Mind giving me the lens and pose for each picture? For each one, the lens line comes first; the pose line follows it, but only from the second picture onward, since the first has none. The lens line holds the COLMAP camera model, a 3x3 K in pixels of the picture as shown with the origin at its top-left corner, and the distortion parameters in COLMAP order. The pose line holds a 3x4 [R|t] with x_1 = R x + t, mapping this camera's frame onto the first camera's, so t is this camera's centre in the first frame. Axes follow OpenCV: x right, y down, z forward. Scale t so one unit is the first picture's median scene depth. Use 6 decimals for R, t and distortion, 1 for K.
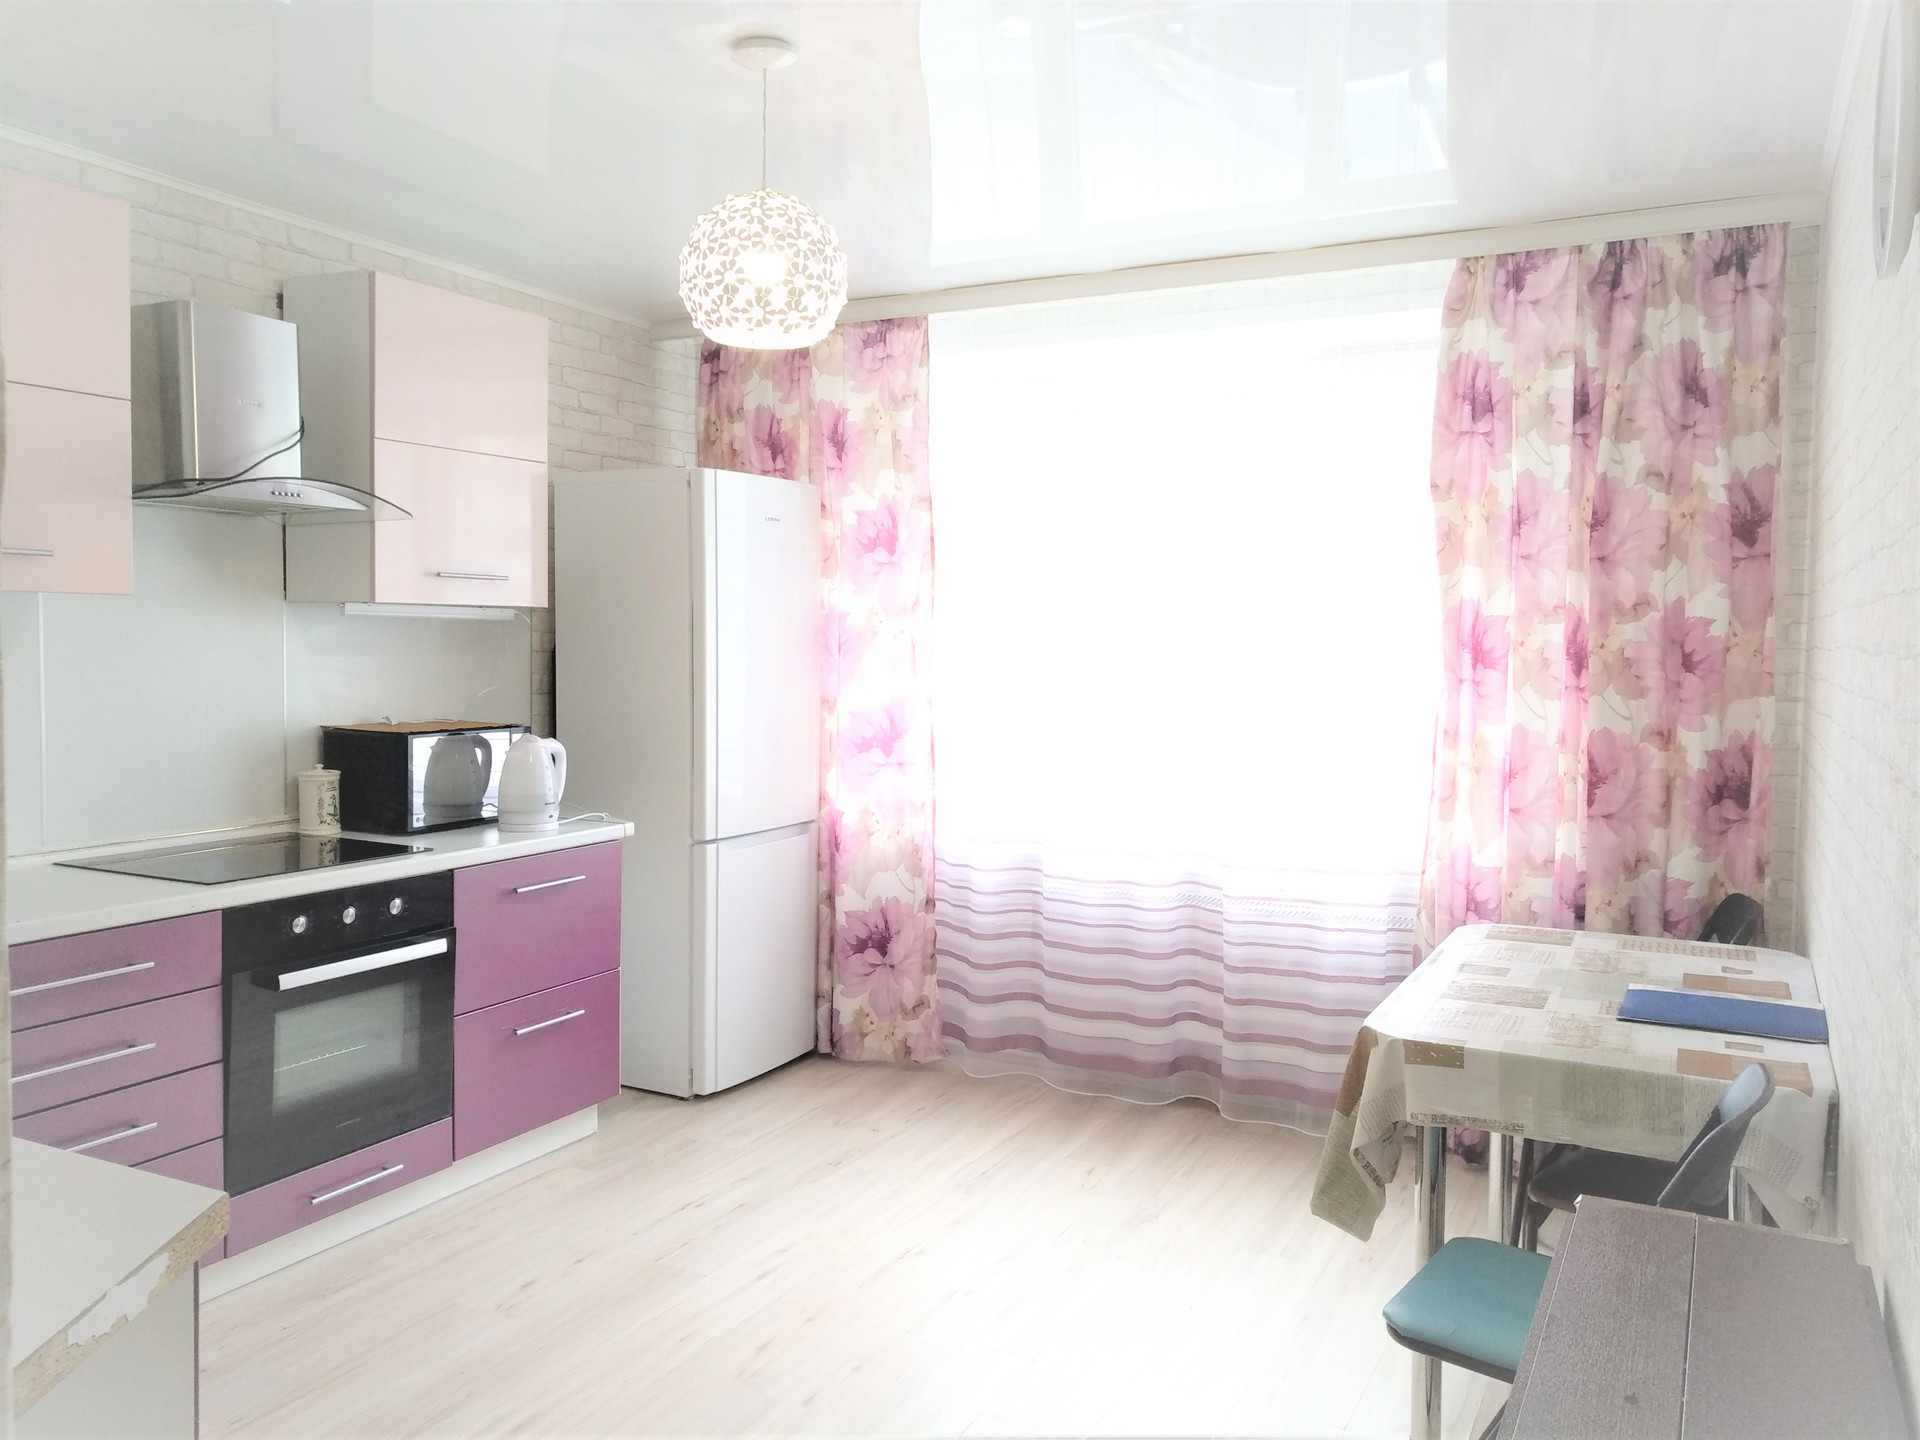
lens RADIAL K [[1484.3, 0, 947.7], [0, 1484.3, 707.8], [0, 0, 1]] dist [0.016358, 0.000157]
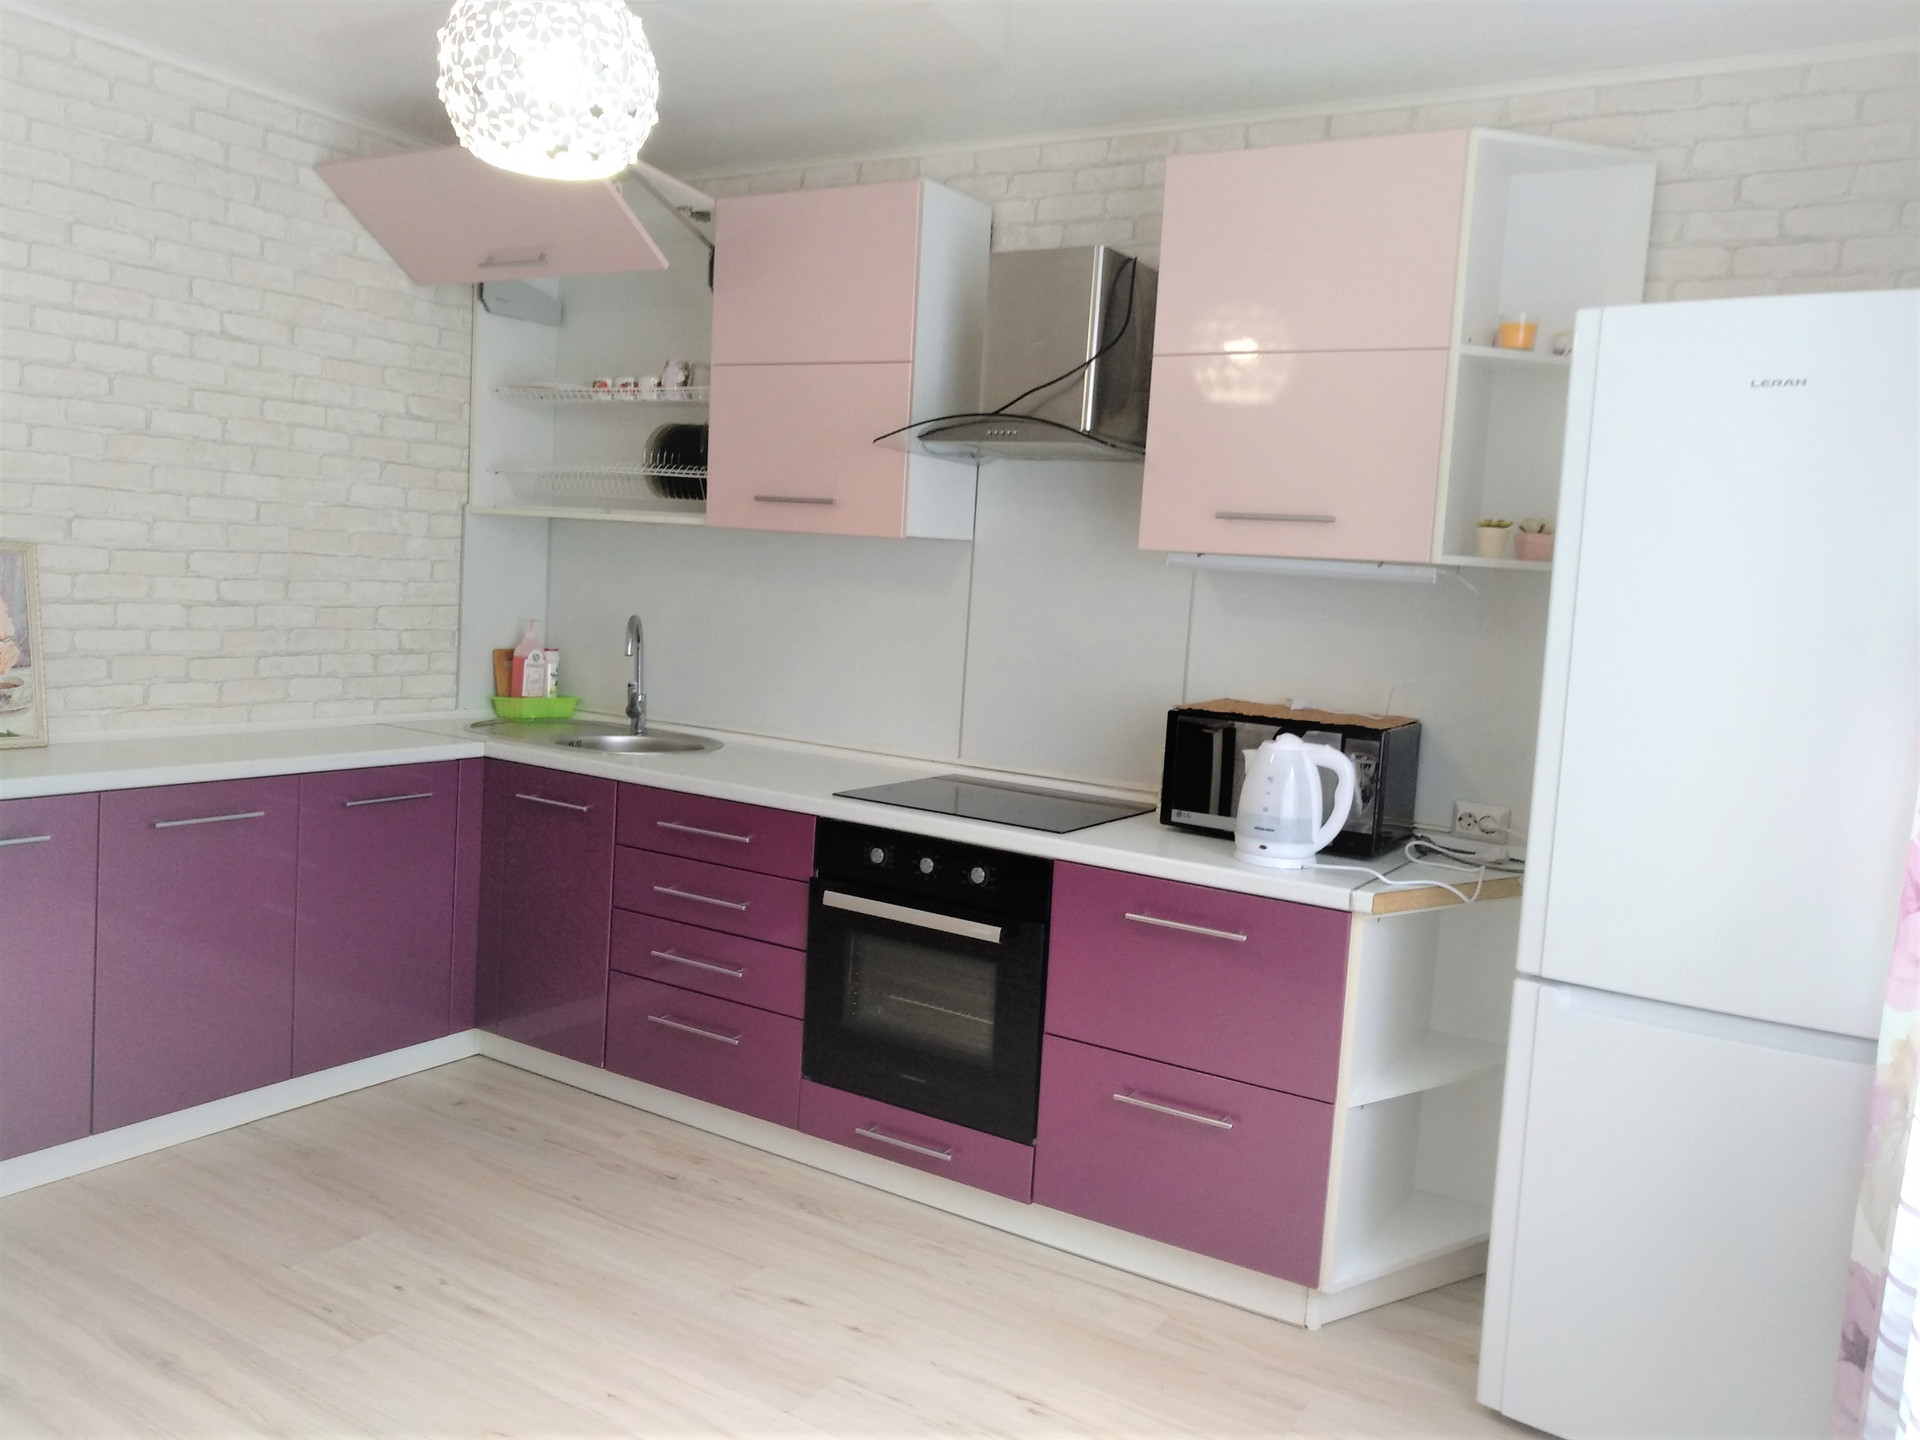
lens RADIAL K [[1484.3, 0, 943.6], [0, 1484.3, 715.3], [0, 0, 1]] dist [0.016358, 0.000157]
pose [[-0.062225, 0.079754, -0.994871, 0.495383], [-0.119490, 0.989037, 0.086760, -0.037228], [0.990884, 0.124275, -0.052013, 0.961539]]
